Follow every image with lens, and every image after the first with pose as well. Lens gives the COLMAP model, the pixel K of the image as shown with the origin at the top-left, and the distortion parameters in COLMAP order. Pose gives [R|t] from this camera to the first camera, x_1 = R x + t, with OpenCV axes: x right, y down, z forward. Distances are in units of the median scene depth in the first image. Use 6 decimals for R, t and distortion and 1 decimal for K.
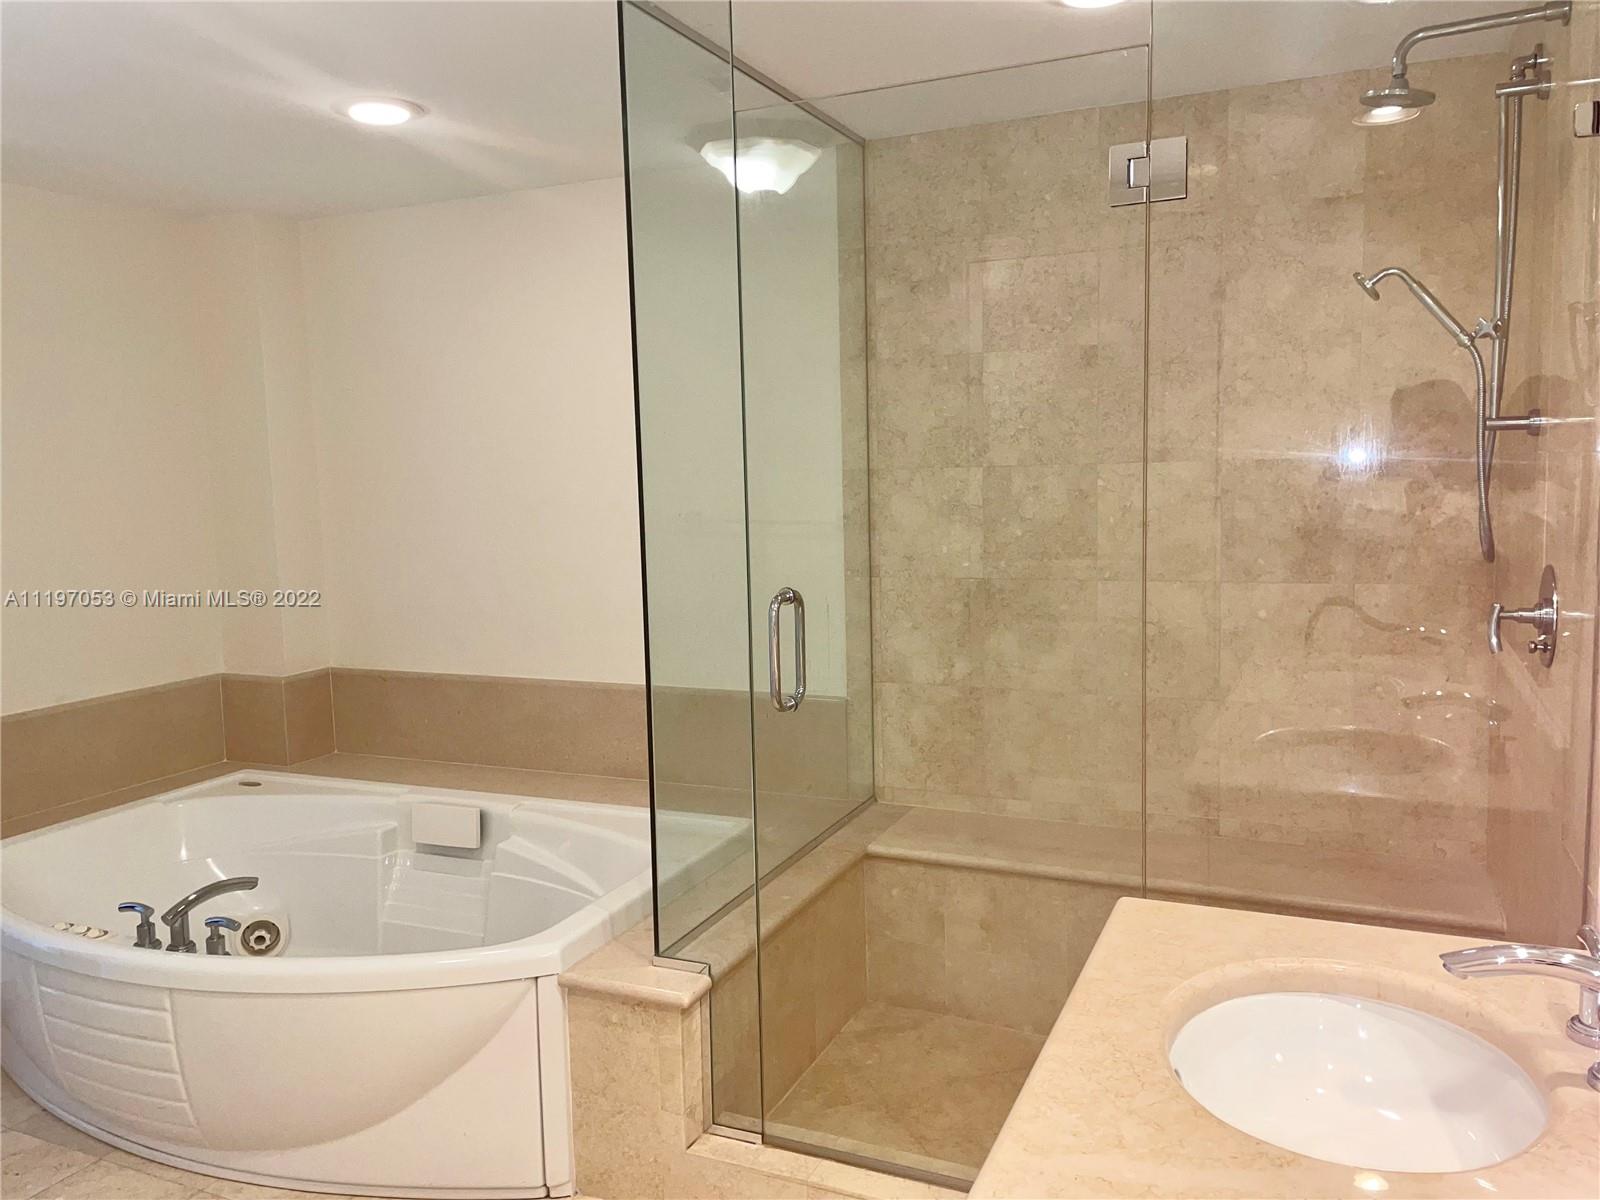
lens RADIAL K [[1211.9, 0, 797.5], [0, 1211.9, 602.2], [0, 0, 1]] dist [0.056043, -0.059770]
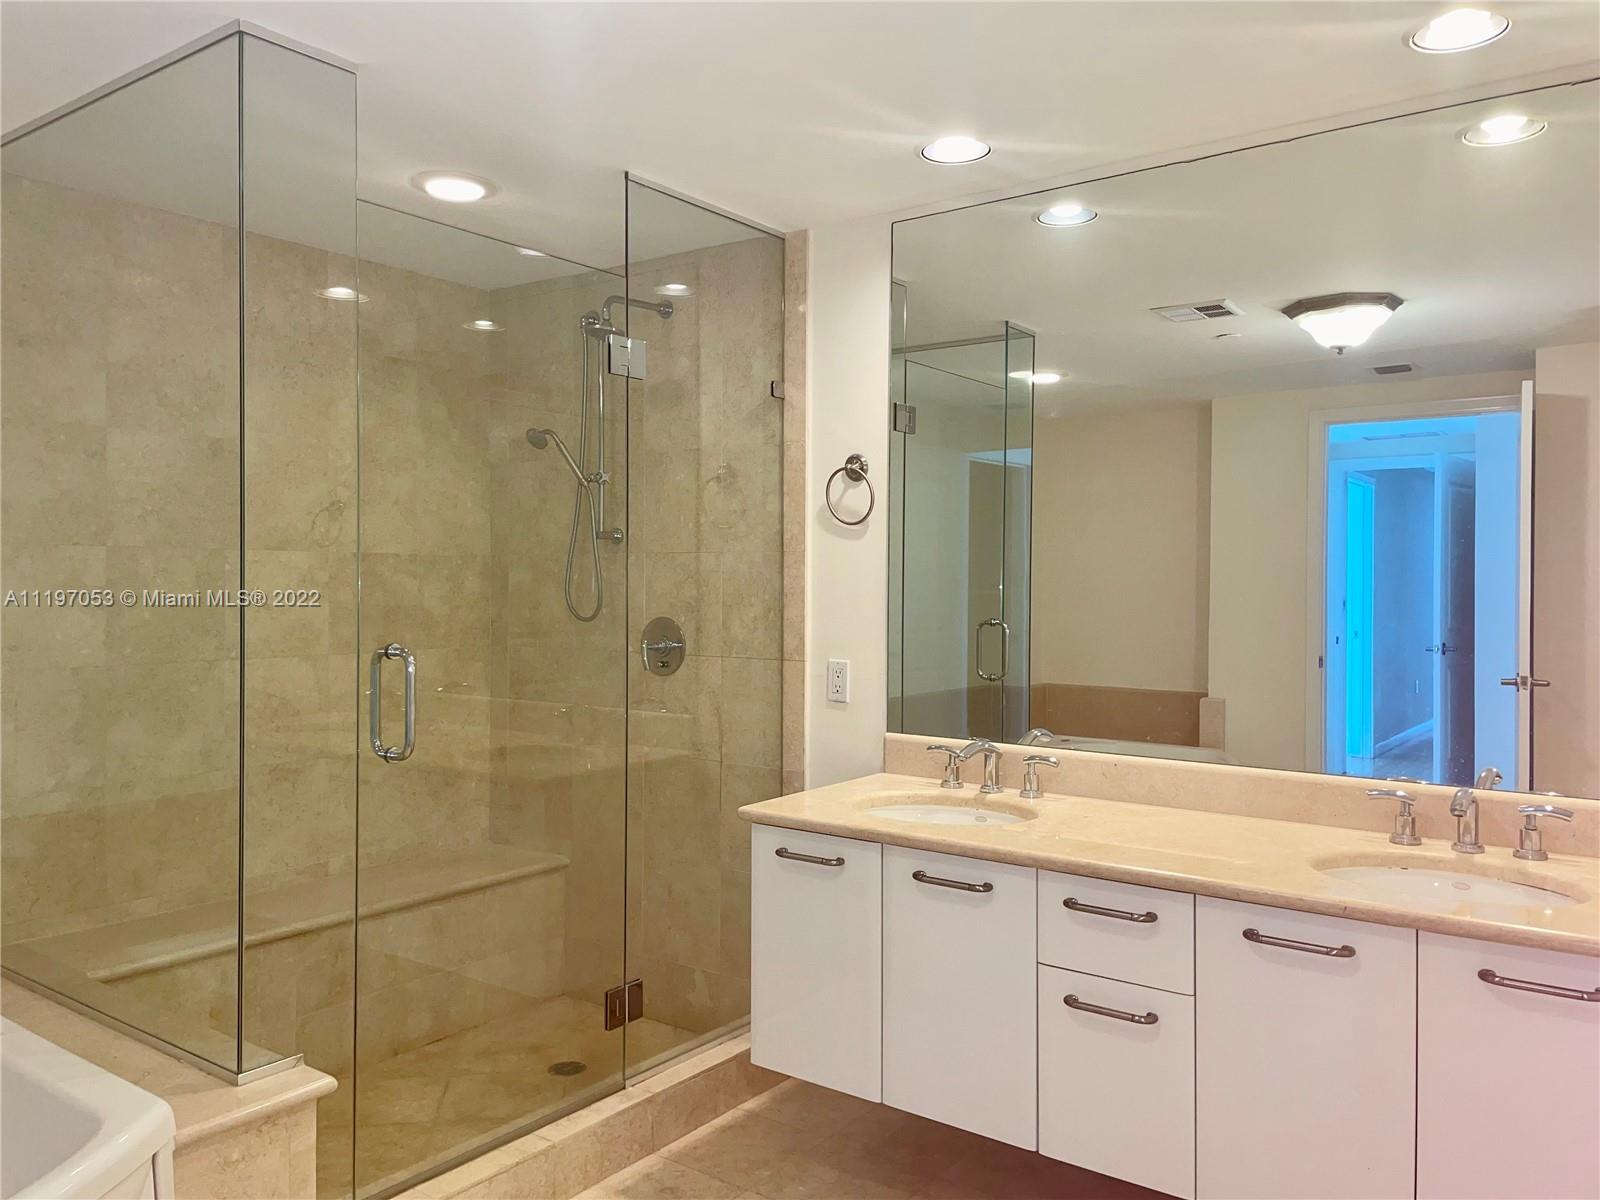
lens RADIAL K [[1211.9, 0, 802.6], [0, 1211.9, 596.5], [0, 0, 1]] dist [0.056043, -0.059770]
pose [[0.204697, 0.018292, 0.978655, -0.666411], [0.108011, 0.993297, -0.041158, 0.024189], [-0.972848, 0.114130, 0.201349, 0.292390]]
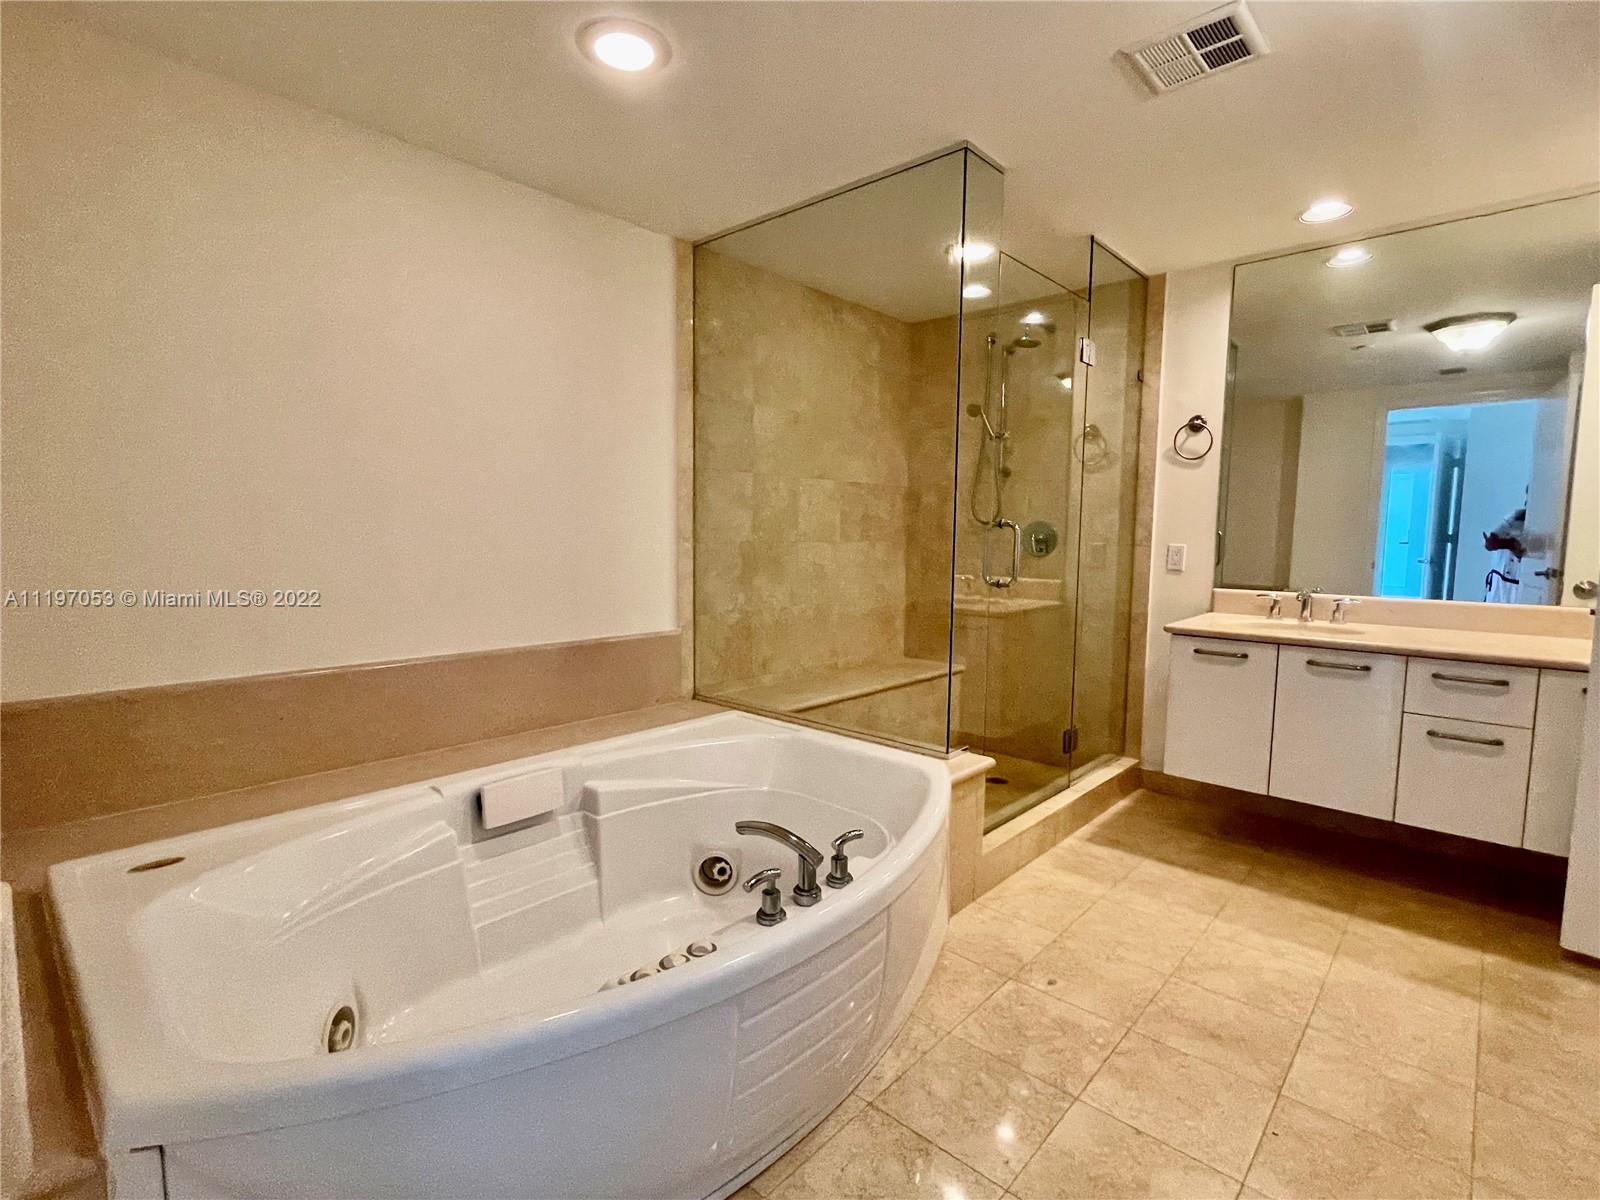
lens RADIAL K [[753.6, 0, 795.7], [0, 753.6, 608.4], [0, 0, 1]] dist [-0.016369, 0.000549]
pose [[0.323689, -0.064876, 0.943937, -0.802311], [0.095941, 0.994755, 0.035470, 0.038900], [-0.941287, 0.079081, 0.328216, 0.630606]]
